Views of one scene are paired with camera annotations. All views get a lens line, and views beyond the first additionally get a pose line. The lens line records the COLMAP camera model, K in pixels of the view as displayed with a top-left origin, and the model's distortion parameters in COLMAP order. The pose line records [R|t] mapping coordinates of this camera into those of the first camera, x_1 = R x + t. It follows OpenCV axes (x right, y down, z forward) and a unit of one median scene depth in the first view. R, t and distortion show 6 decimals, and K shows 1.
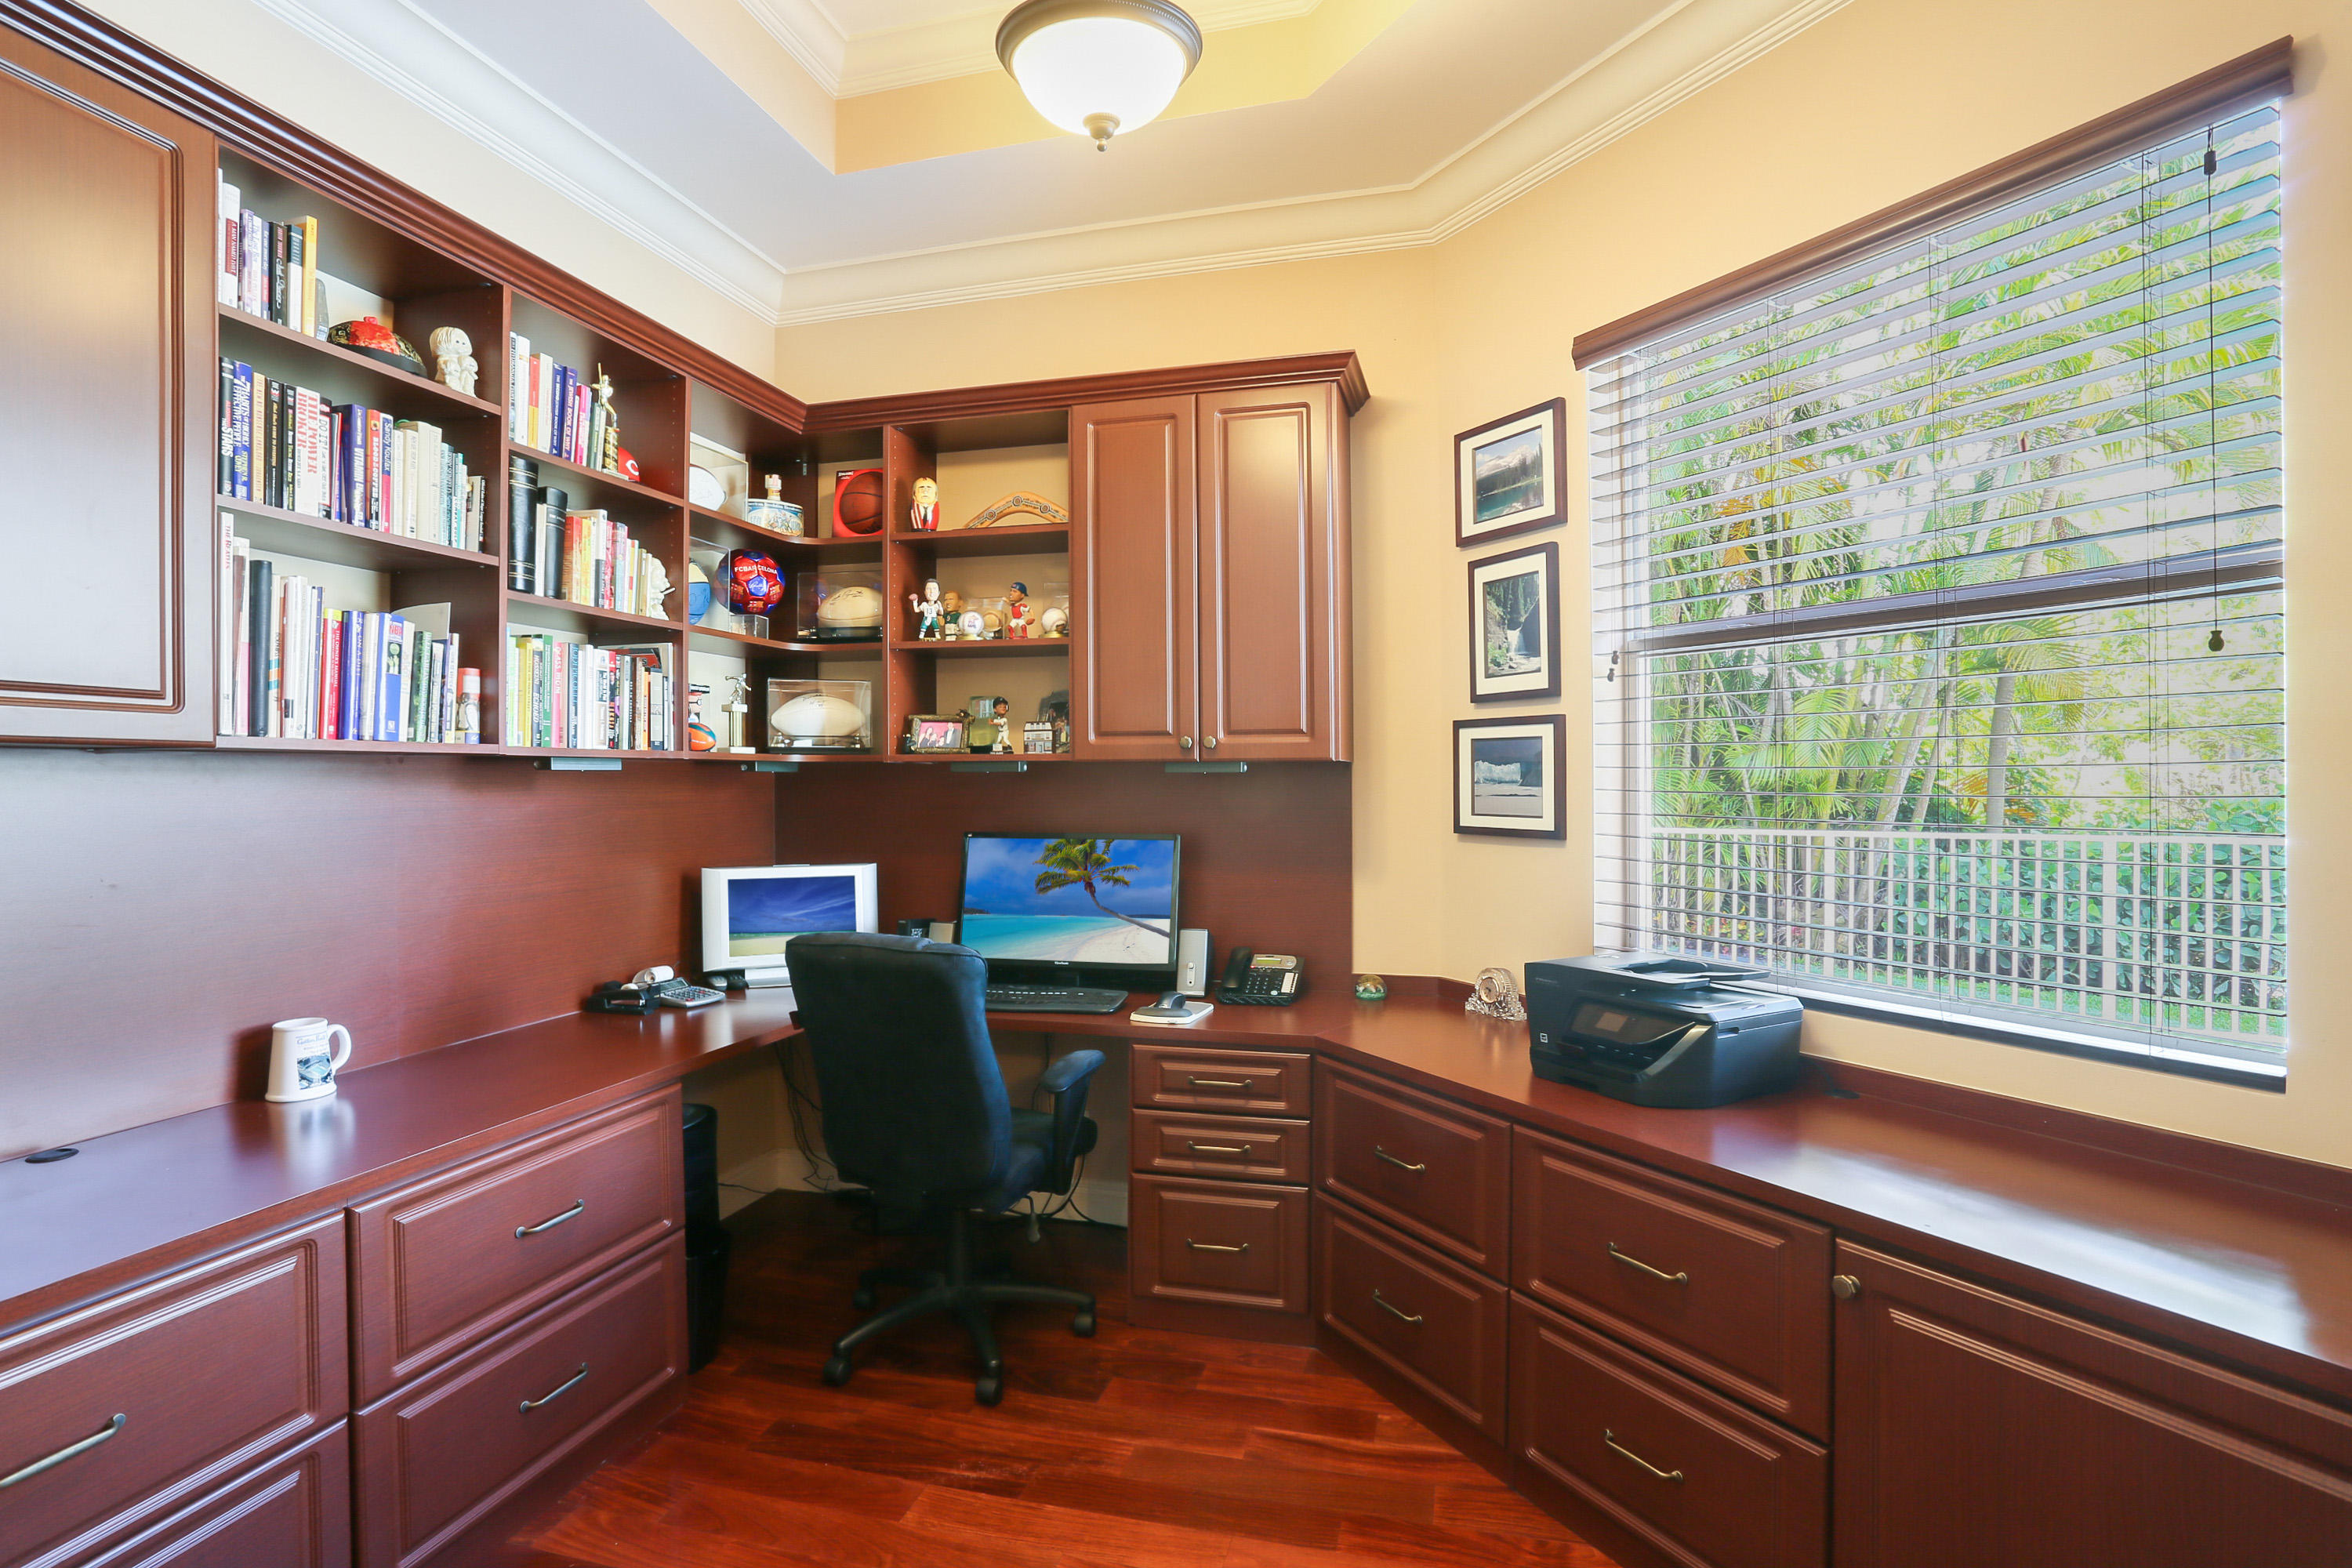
lens RADIAL K [[1163.5, 0, 1184.3], [0, 1163.5, 772.1], [0, 0, 1]] dist [-0.029650, 0.002991]
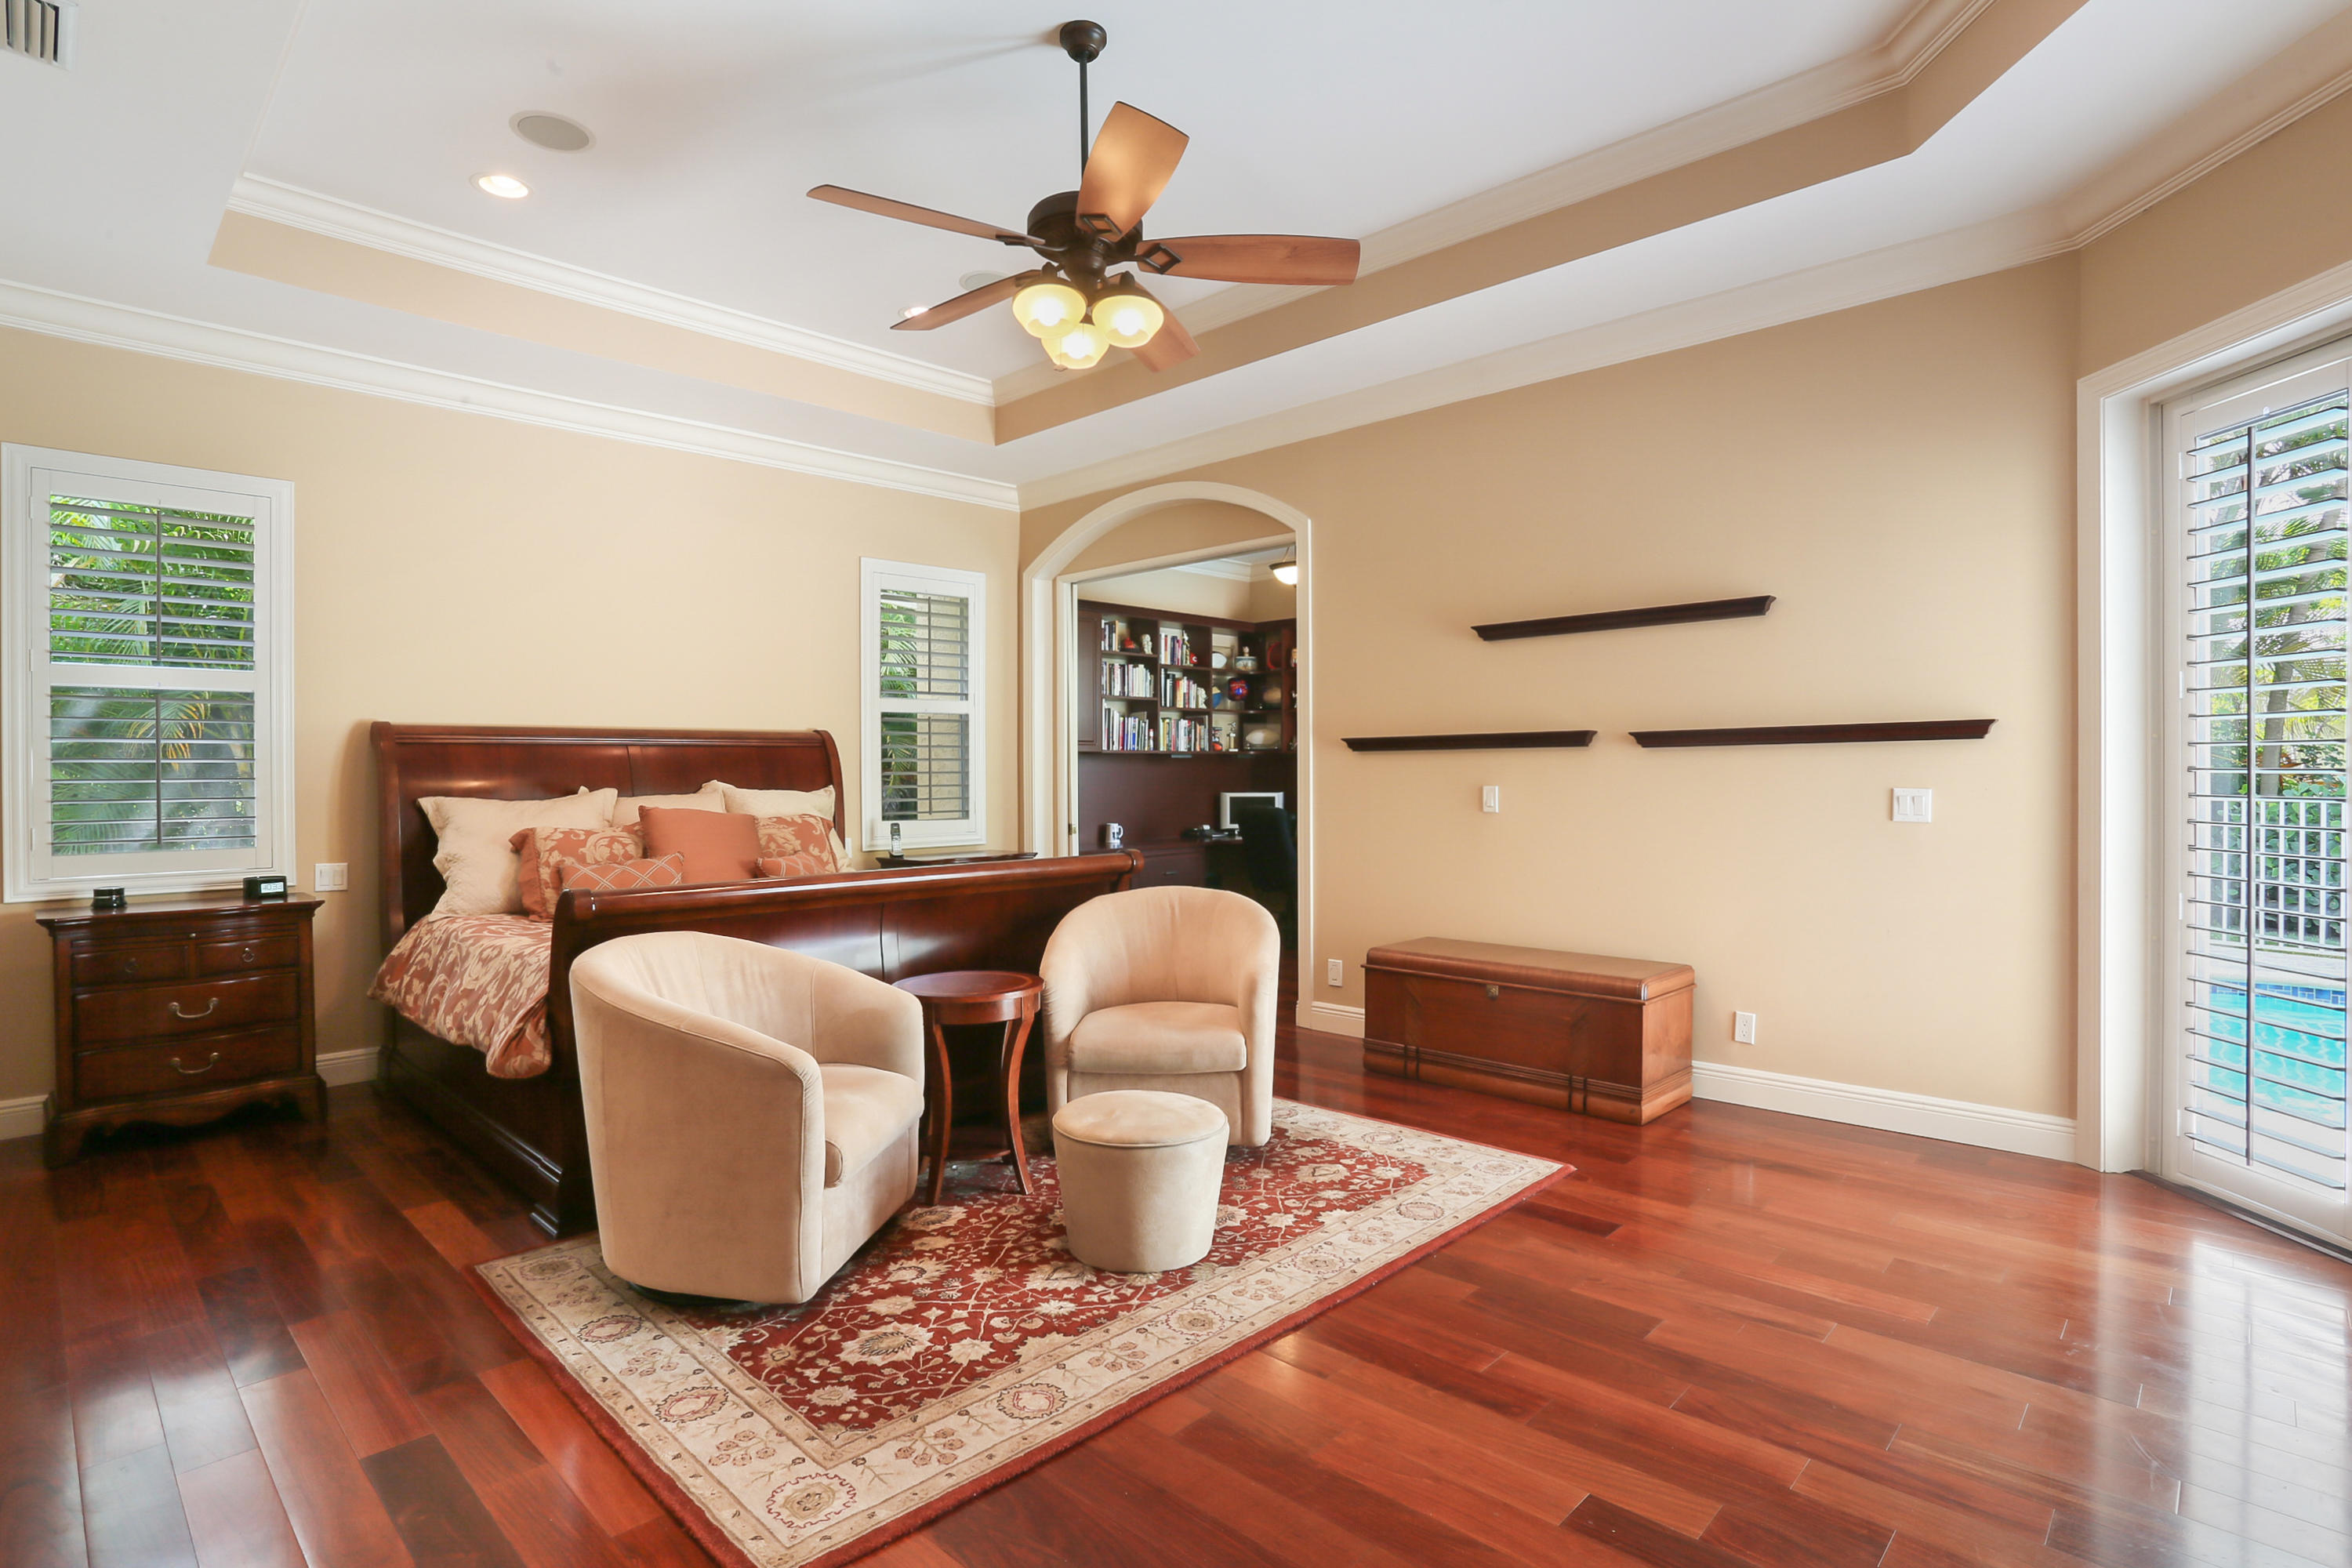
lens RADIAL K [[1163.5, 0, 1172.9], [0, 1163.5, 779.7], [0, 0, 1]] dist [-0.029650, 0.002991]
pose [[0.869771, 0.006266, -0.493416, 1.041418], [0.001711, 0.999875, 0.015714, 0.009572], [0.493452, -0.014512, 0.869652, -1.799462]]
